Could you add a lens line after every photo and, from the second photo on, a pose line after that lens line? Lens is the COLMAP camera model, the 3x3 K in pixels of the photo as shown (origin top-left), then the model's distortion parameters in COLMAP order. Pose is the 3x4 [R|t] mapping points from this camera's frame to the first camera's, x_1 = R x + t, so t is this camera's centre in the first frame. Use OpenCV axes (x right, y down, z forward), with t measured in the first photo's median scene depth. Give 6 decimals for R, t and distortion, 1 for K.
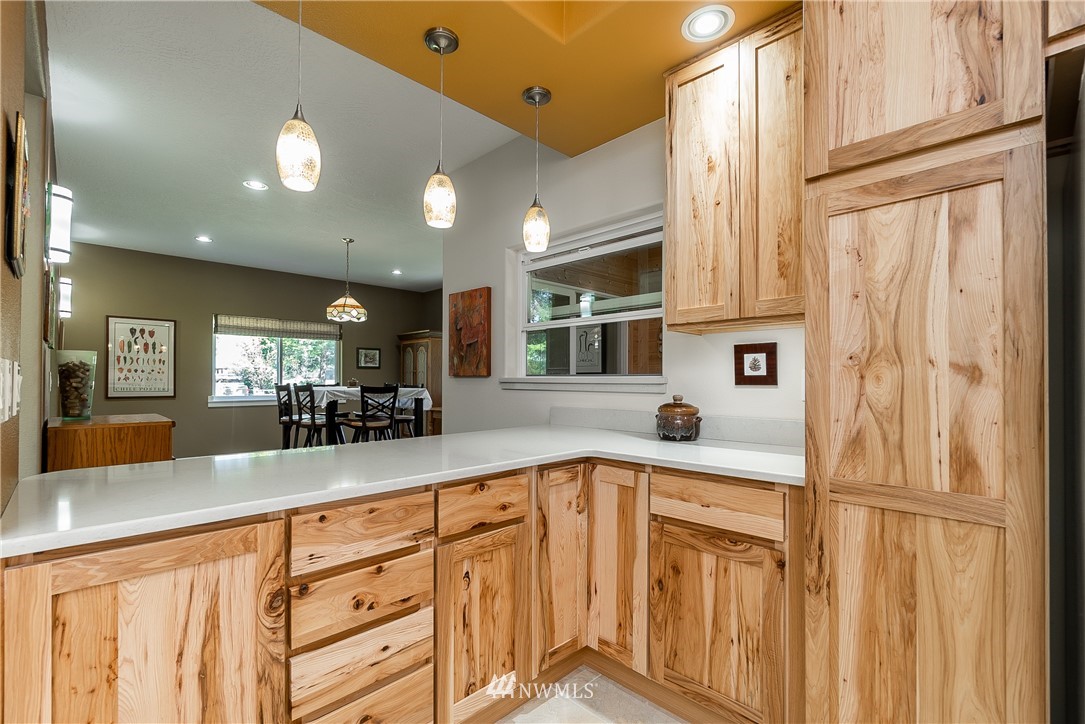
lens RADIAL K [[489.2, 0, 543.1], [0, 489.2, 379.8], [0, 0, 1]] dist [0.001622, -0.002048]
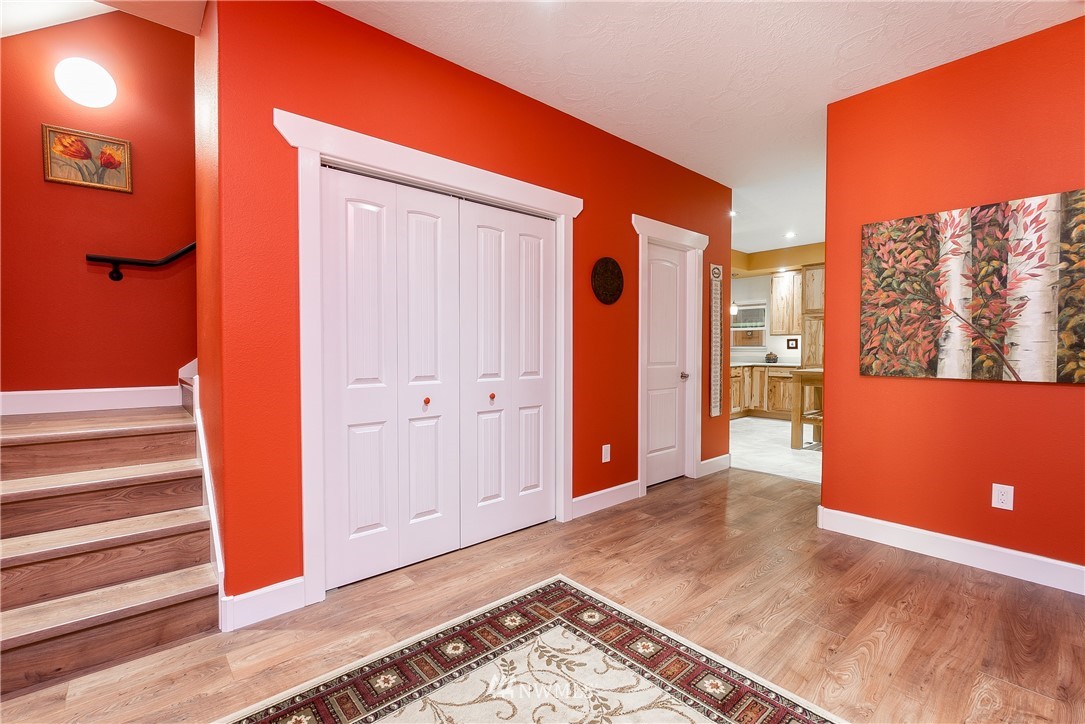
lens RADIAL K [[489.2, 0, 537.2], [0, 489.2, 357.4], [0, 0, 1]] dist [0.001622, -0.002048]
pose [[0.997550, 0.008315, -0.069465, -0.468813], [-0.007109, 0.999820, 0.017595, 0.007786], [0.069598, -0.017058, 0.997429, -1.076259]]
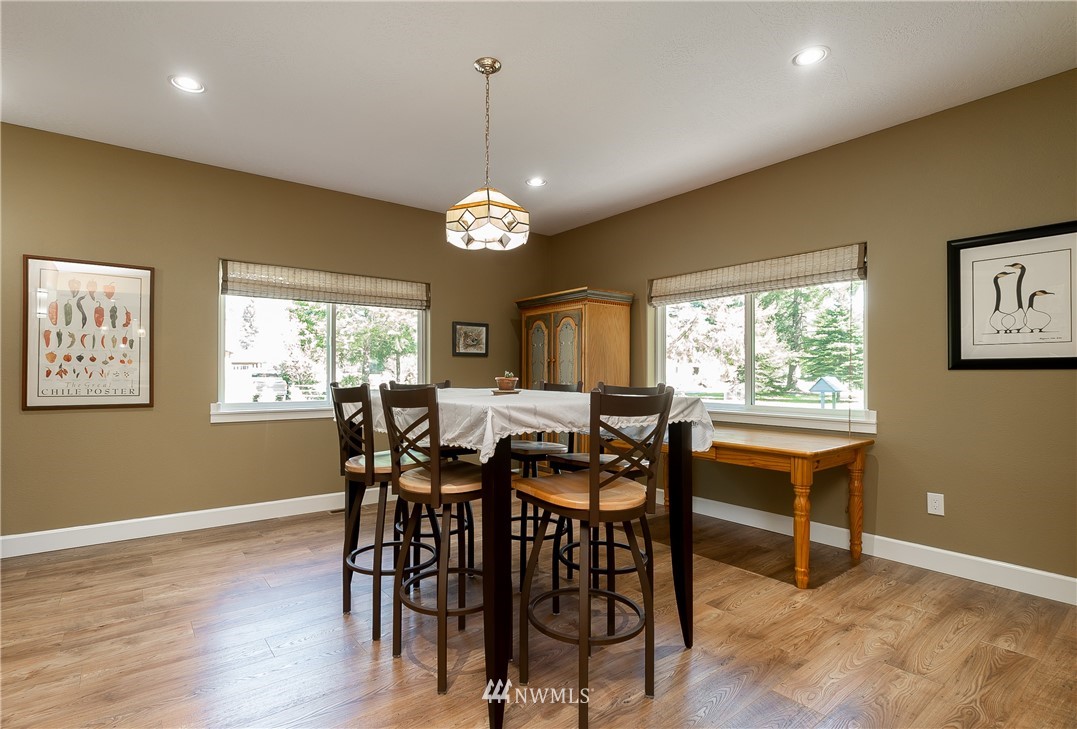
lens RADIAL K [[478.5, 0, 535.5], [0, 478.5, 372.4], [0, 0, 1]] dist [0.000003, -0.000116]
pose [[0.997939, 0.000204, -0.064167, -0.293950], [-0.000481, 0.999991, -0.004296, -0.000619], [0.064166, 0.004318, 0.997930, 0.506952]]
